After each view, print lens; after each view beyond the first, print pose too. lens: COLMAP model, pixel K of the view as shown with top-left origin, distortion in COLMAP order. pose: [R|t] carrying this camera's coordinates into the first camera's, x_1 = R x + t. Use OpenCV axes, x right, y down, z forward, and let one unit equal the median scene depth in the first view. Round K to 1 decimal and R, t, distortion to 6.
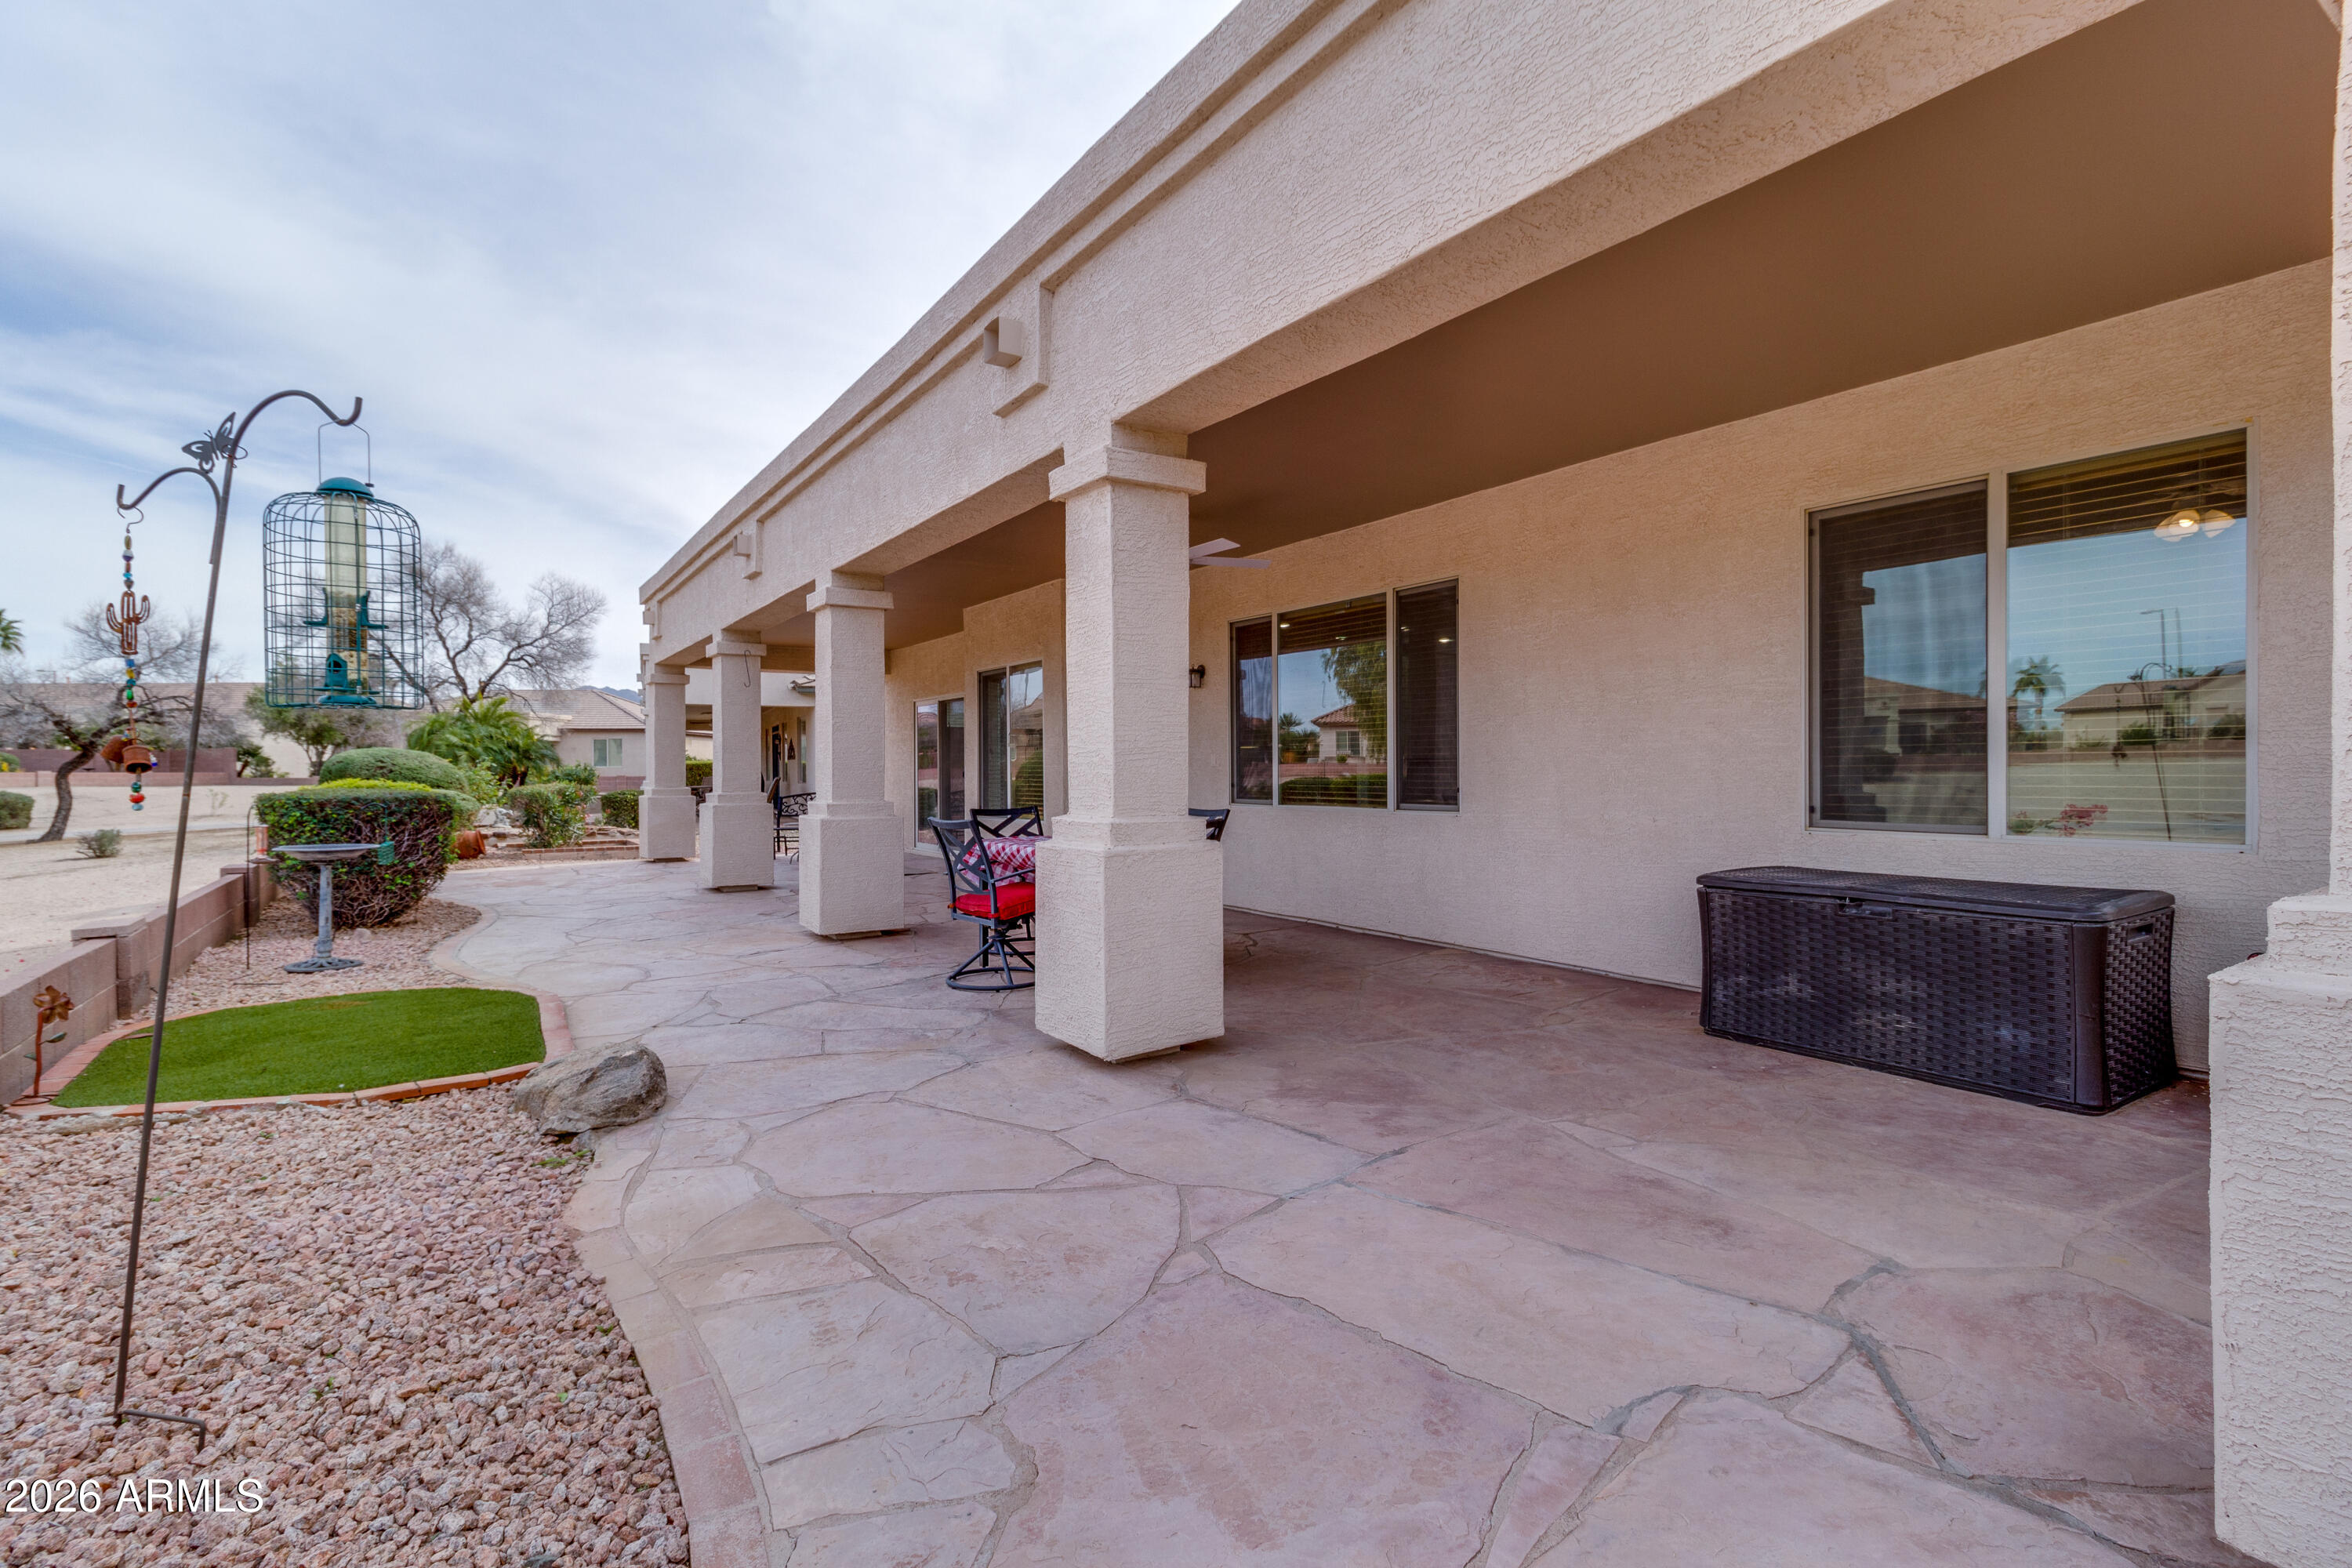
lens RADIAL K [[1085.4, 0, 1168.6], [0, 1085.4, 770.3], [0, 0, 1]] dist [0.003410, 0.000083]
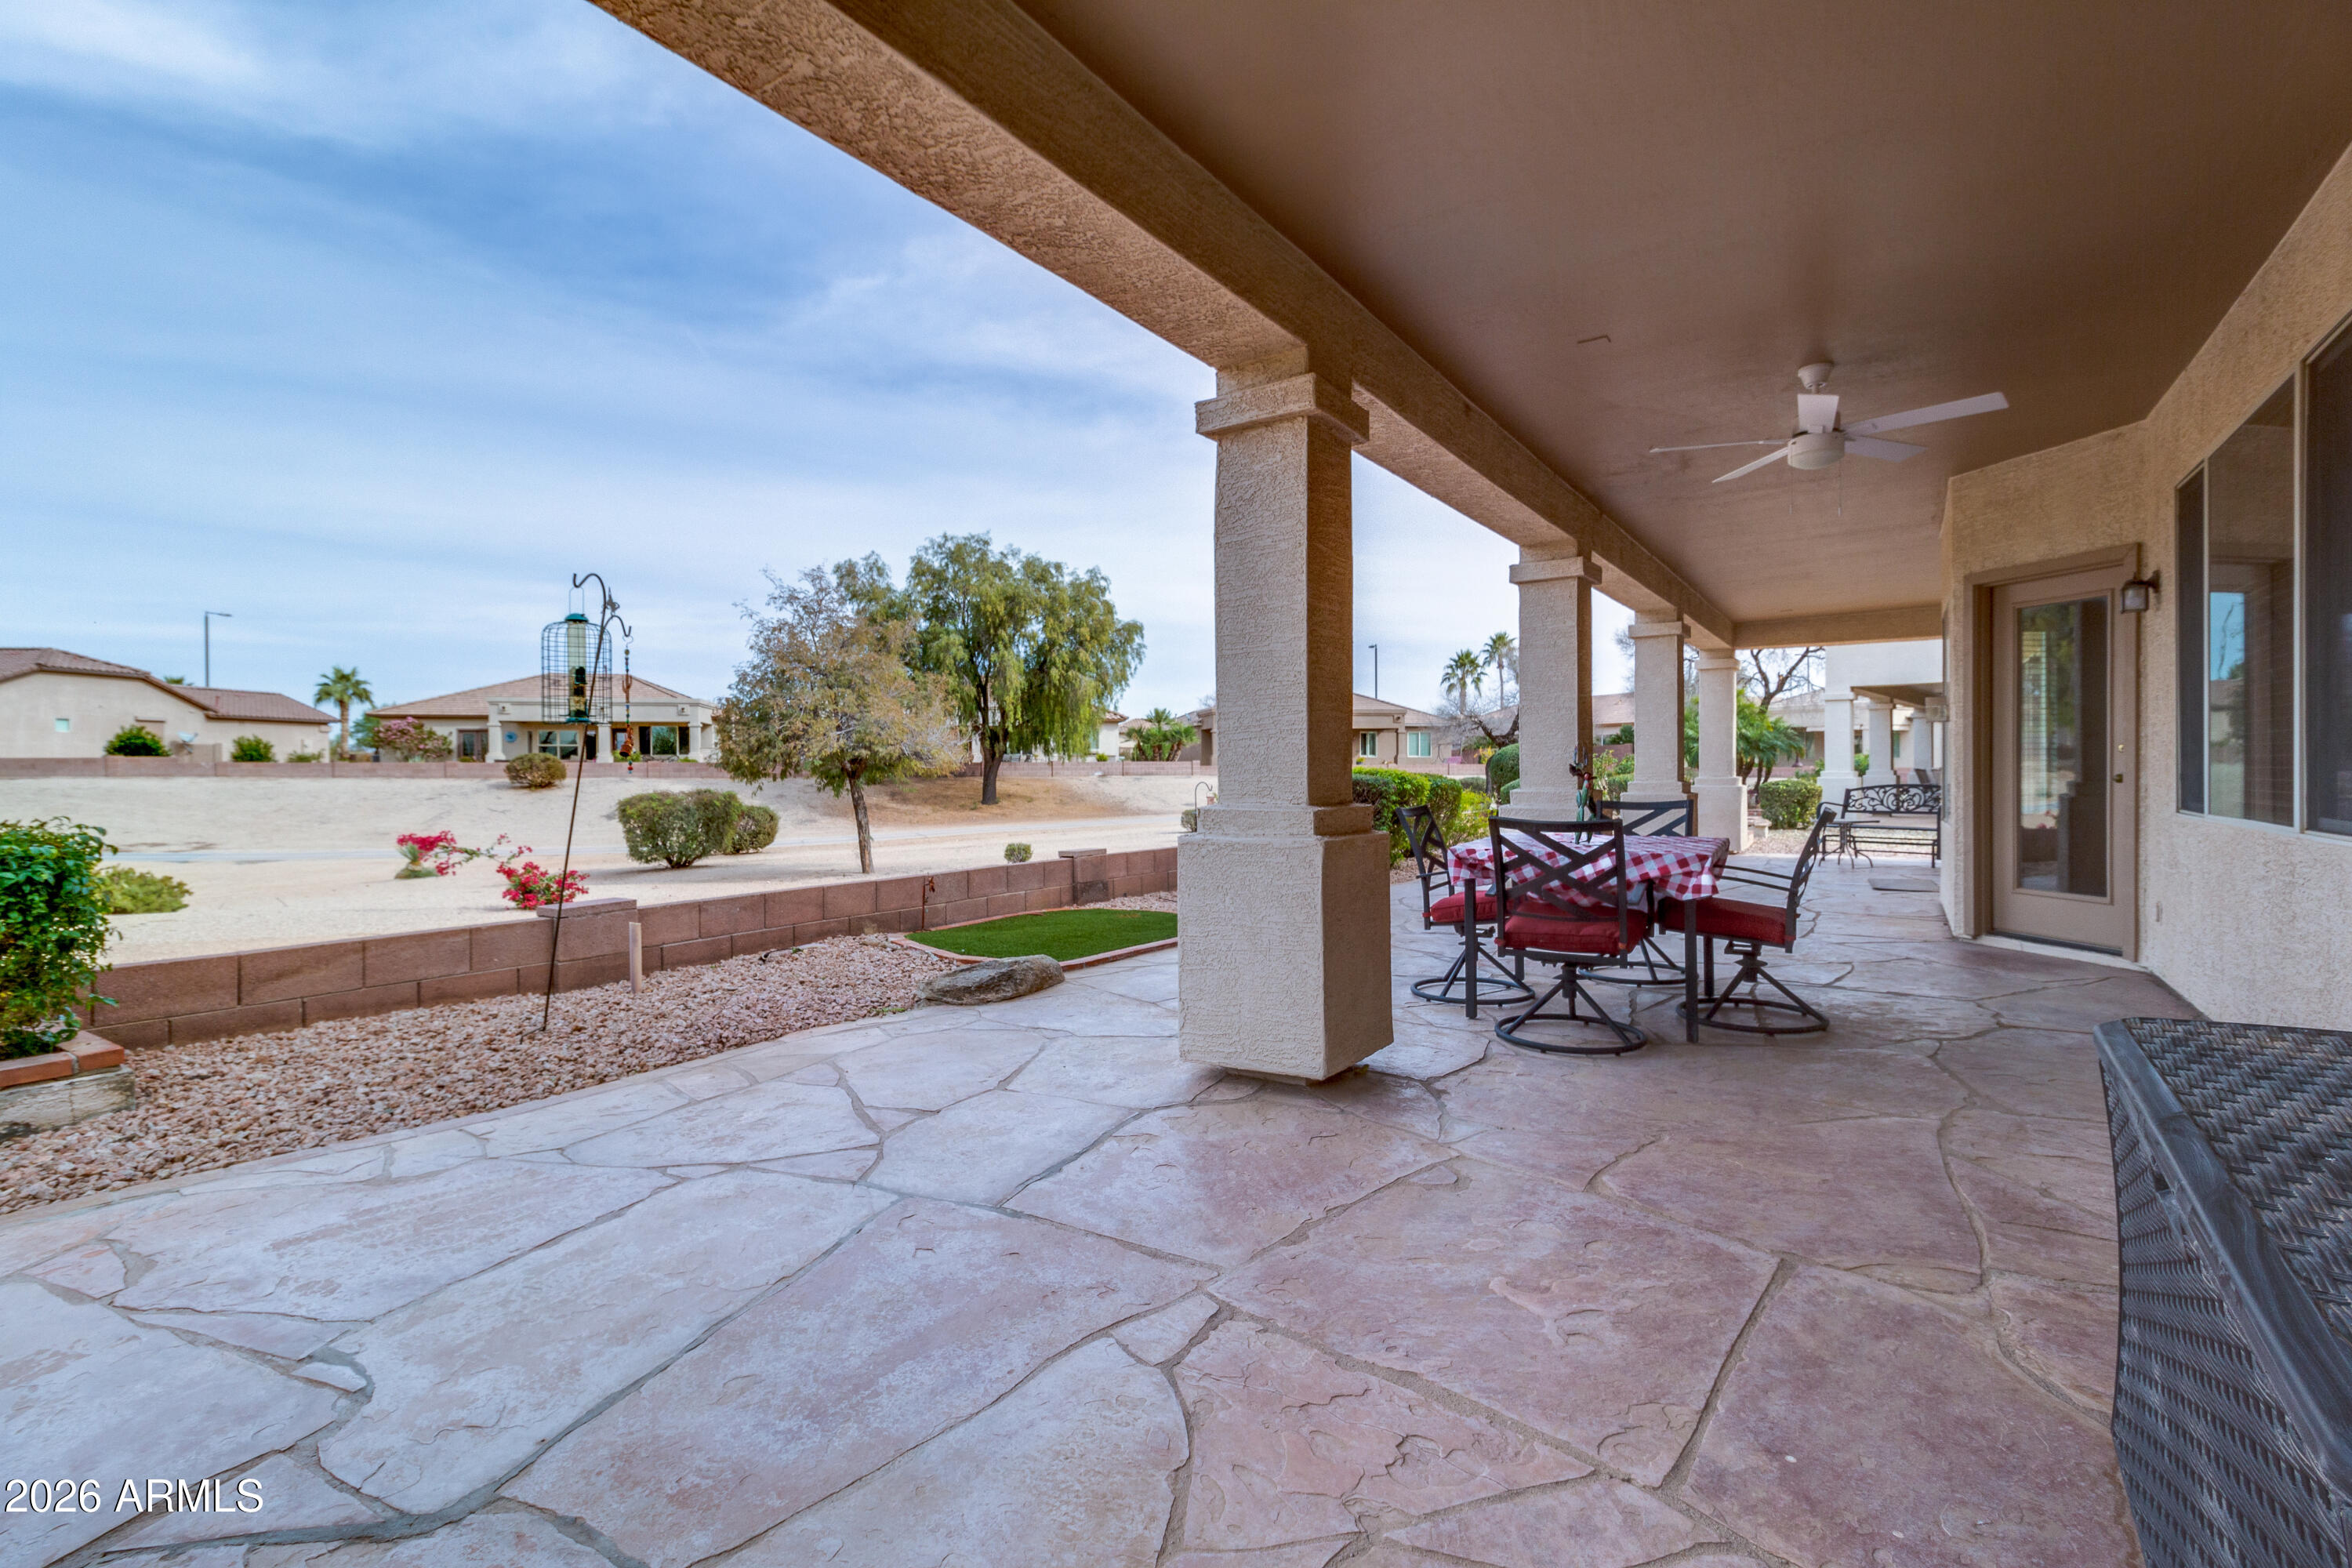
lens RADIAL K [[1085.4, 0, 1168.6], [0, 1085.4, 770.3], [0, 0, 1]] dist [0.003410, 0.000083]
pose [[0.386631, 0.004752, -0.922222, 1.101346], [-0.000115, 0.999987, 0.005104, 0.020407], [0.922235, -0.001867, 0.386626, 0.875374]]
